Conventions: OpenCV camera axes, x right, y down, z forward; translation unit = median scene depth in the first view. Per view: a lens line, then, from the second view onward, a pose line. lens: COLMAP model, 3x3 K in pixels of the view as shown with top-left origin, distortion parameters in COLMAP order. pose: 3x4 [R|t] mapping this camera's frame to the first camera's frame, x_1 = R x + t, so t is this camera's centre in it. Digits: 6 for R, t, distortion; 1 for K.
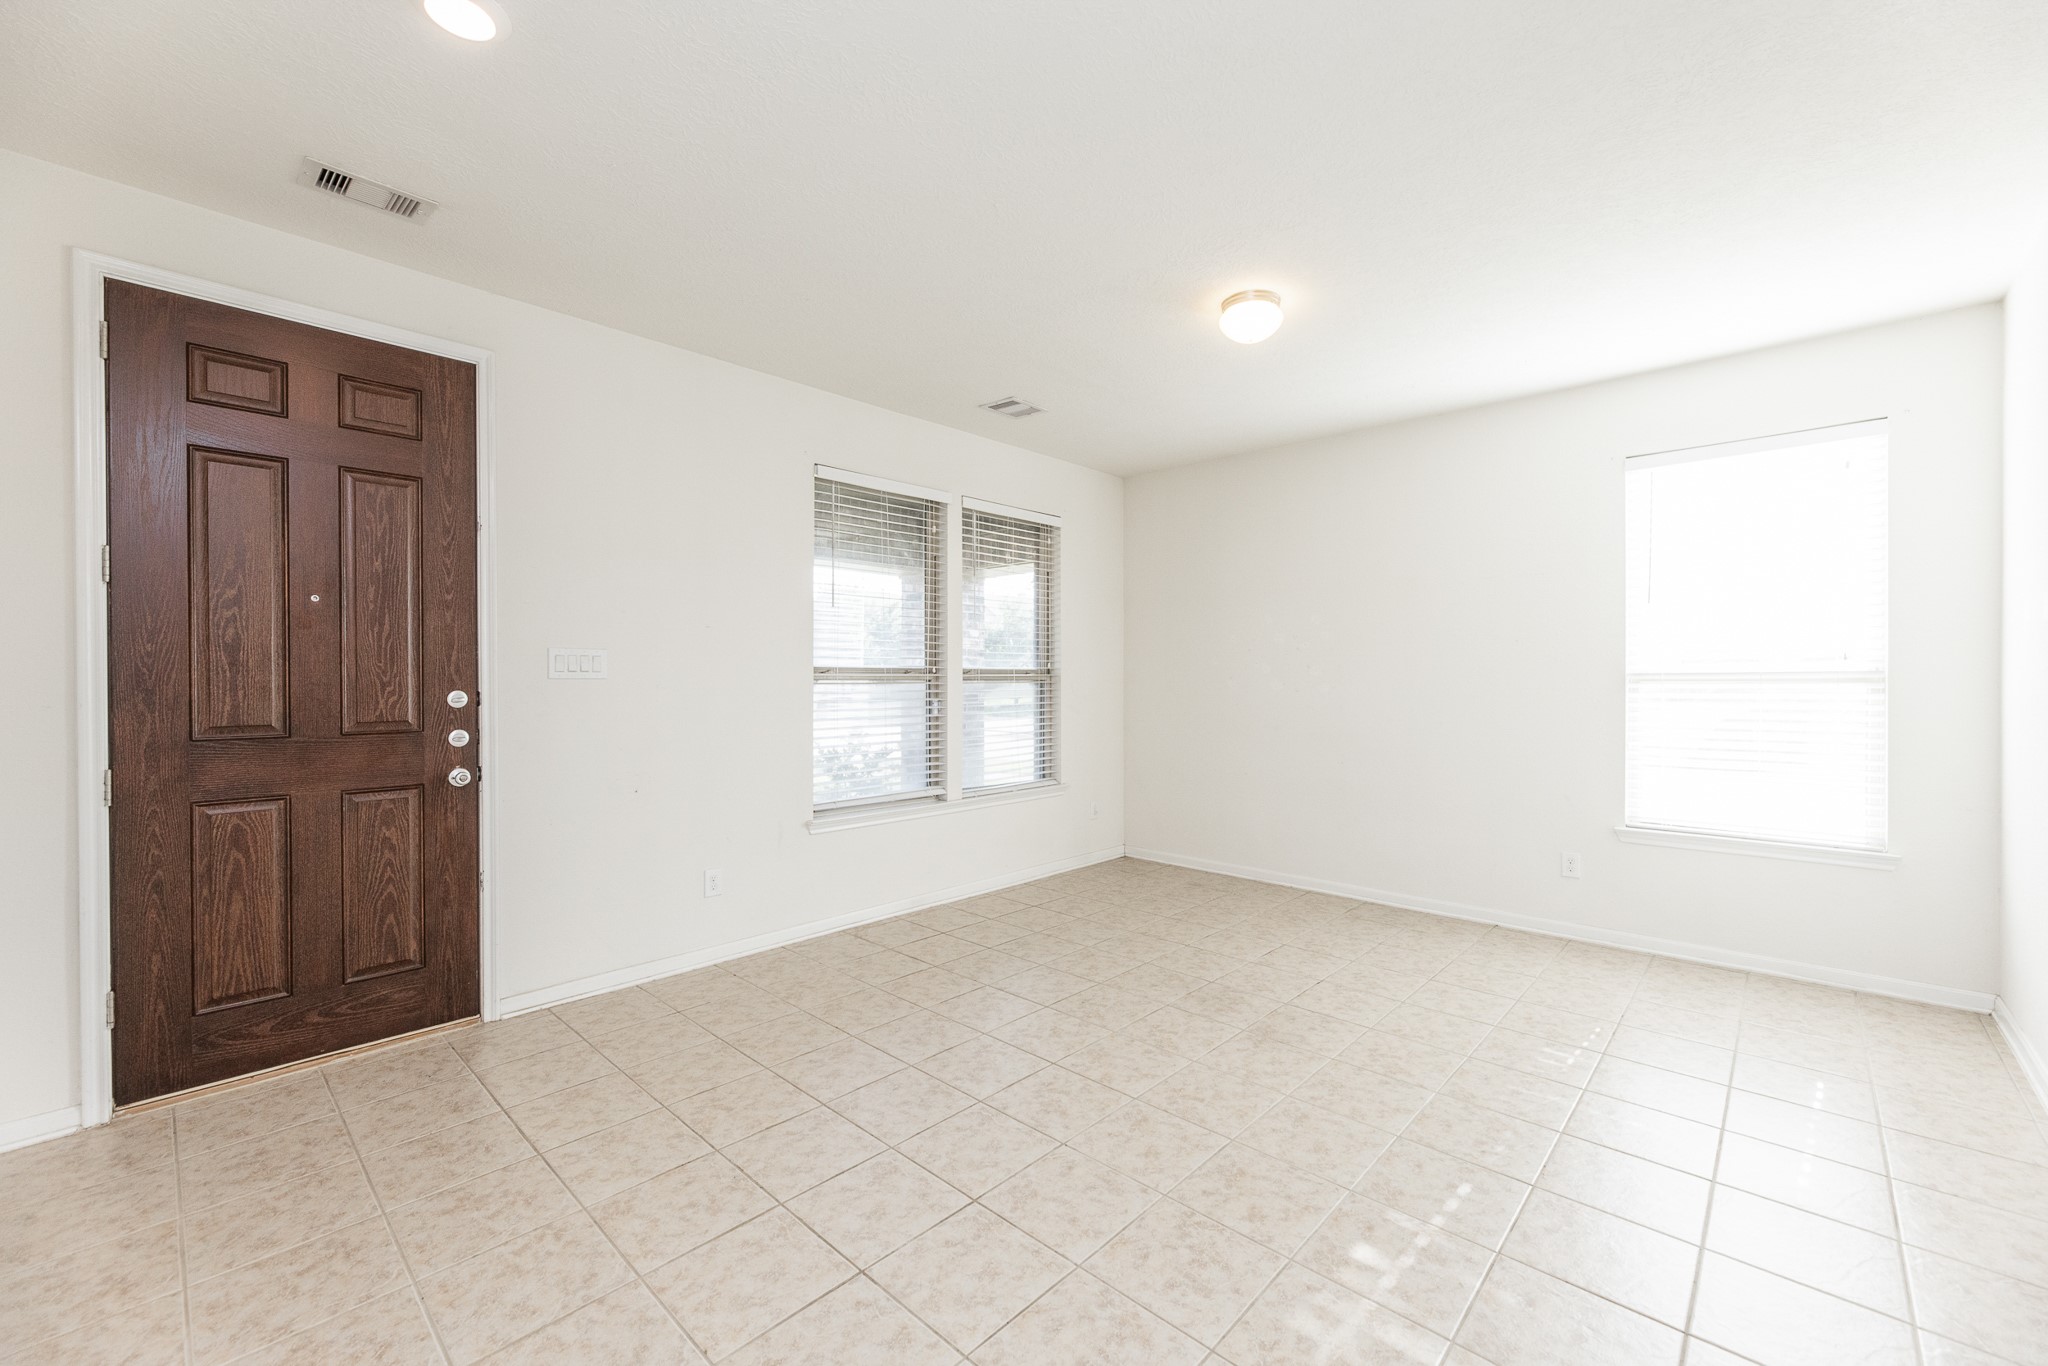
lens RADIAL K [[828.5, 0, 1024.9], [0, 828.5, 681.9], [0, 0, 1]] dist [-0.001870, -0.000402]
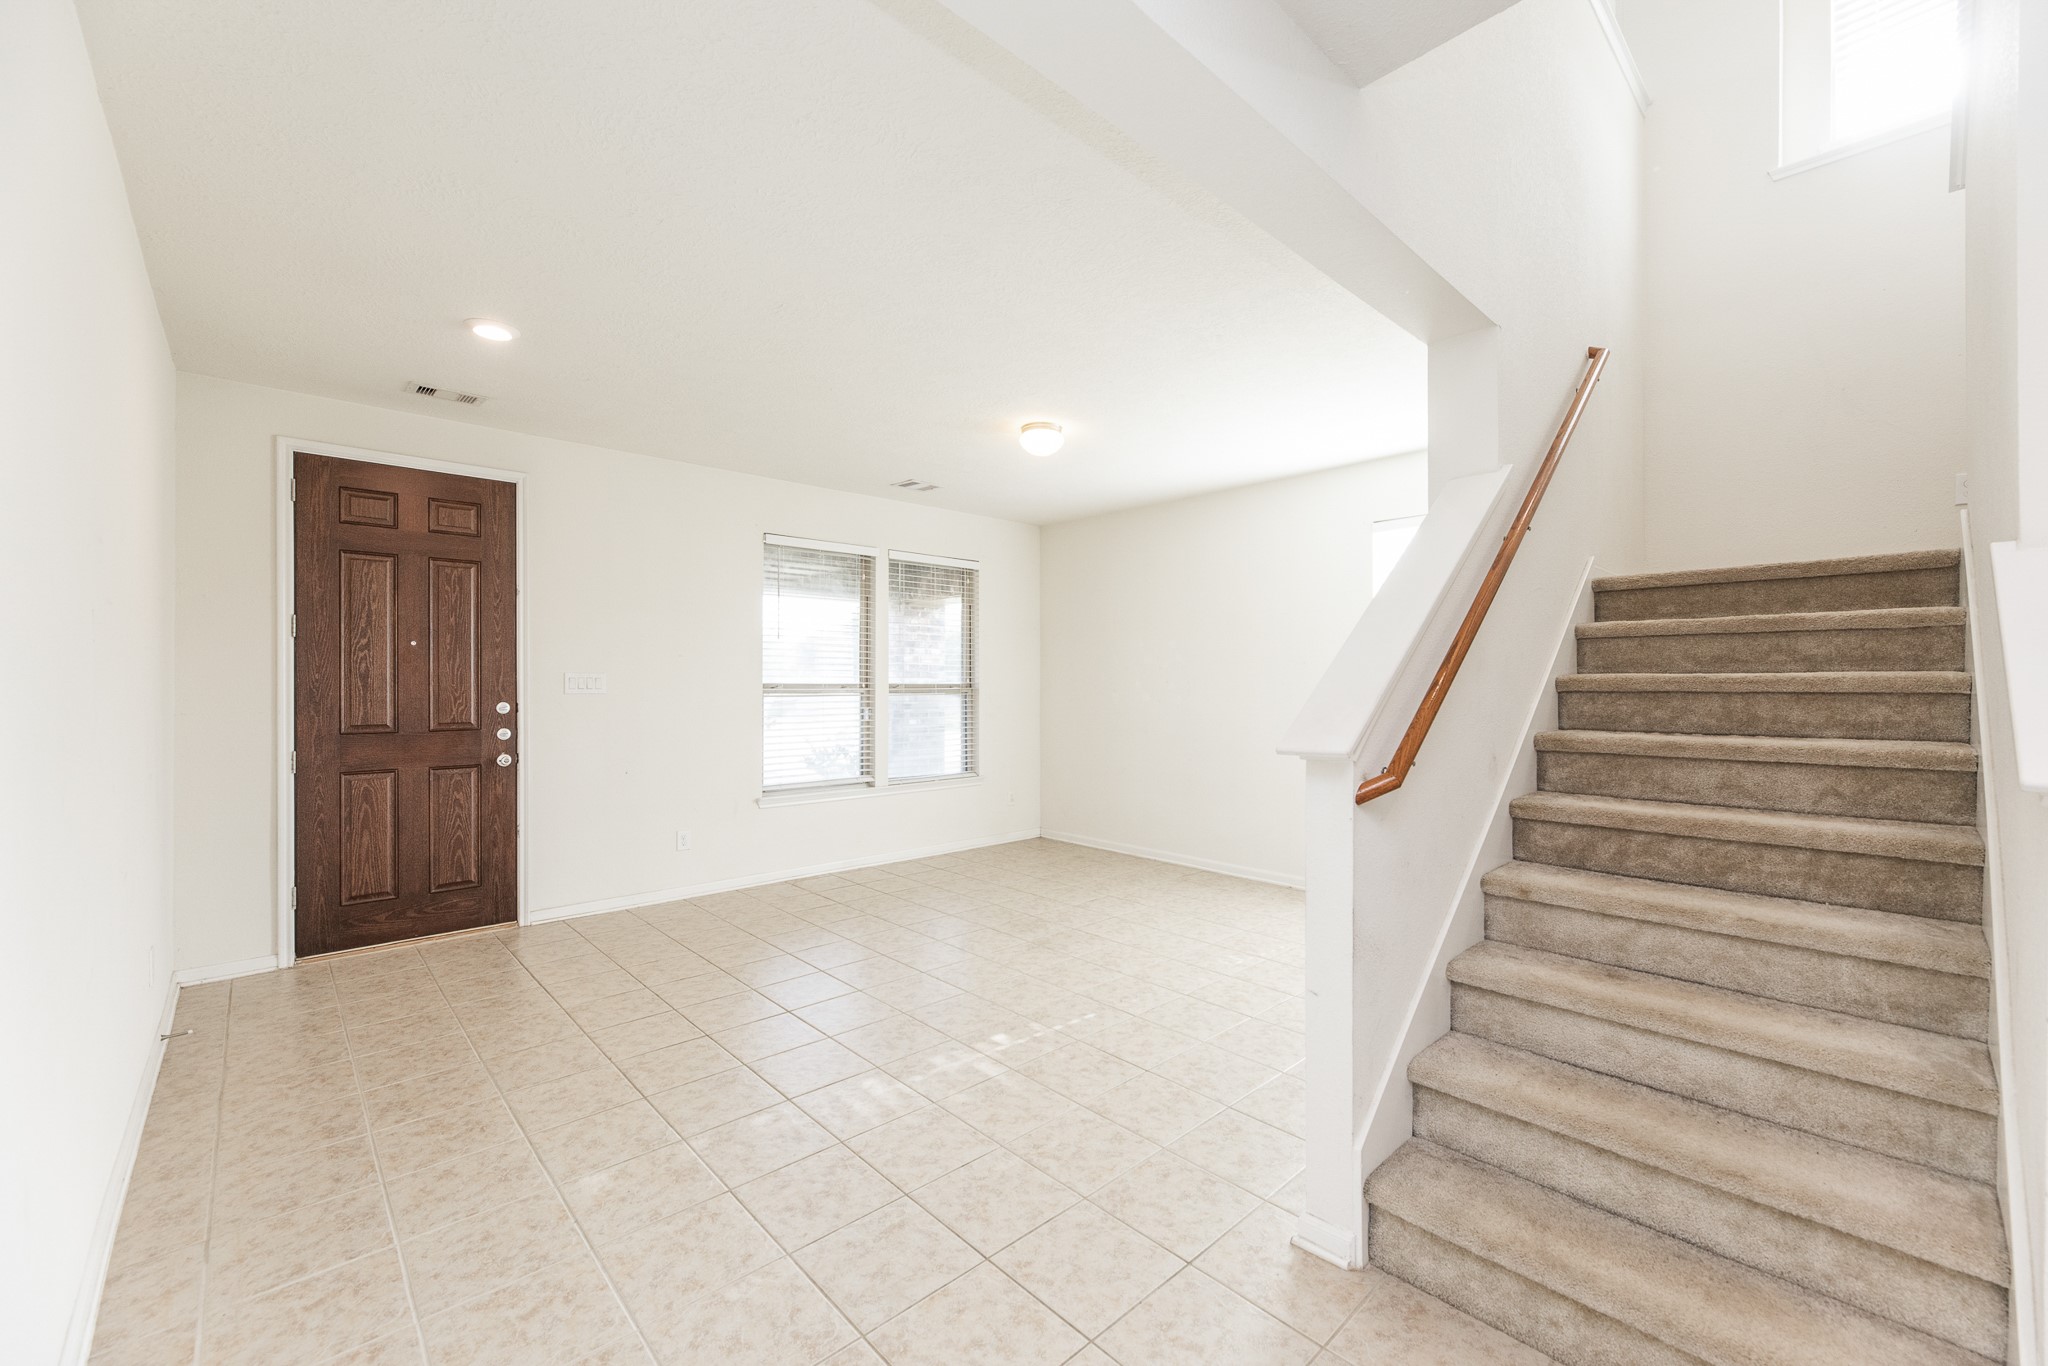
lens RADIAL K [[828.5, 0, 1023.4], [0, 828.5, 683.8], [0, 0, 1]] dist [-0.001870, -0.000402]
pose [[0.997529, 0.000077, -0.070250, 0.369821], [-0.000473, 0.999984, -0.005618, -0.015421], [0.070248, 0.005637, 0.997514, -0.441165]]
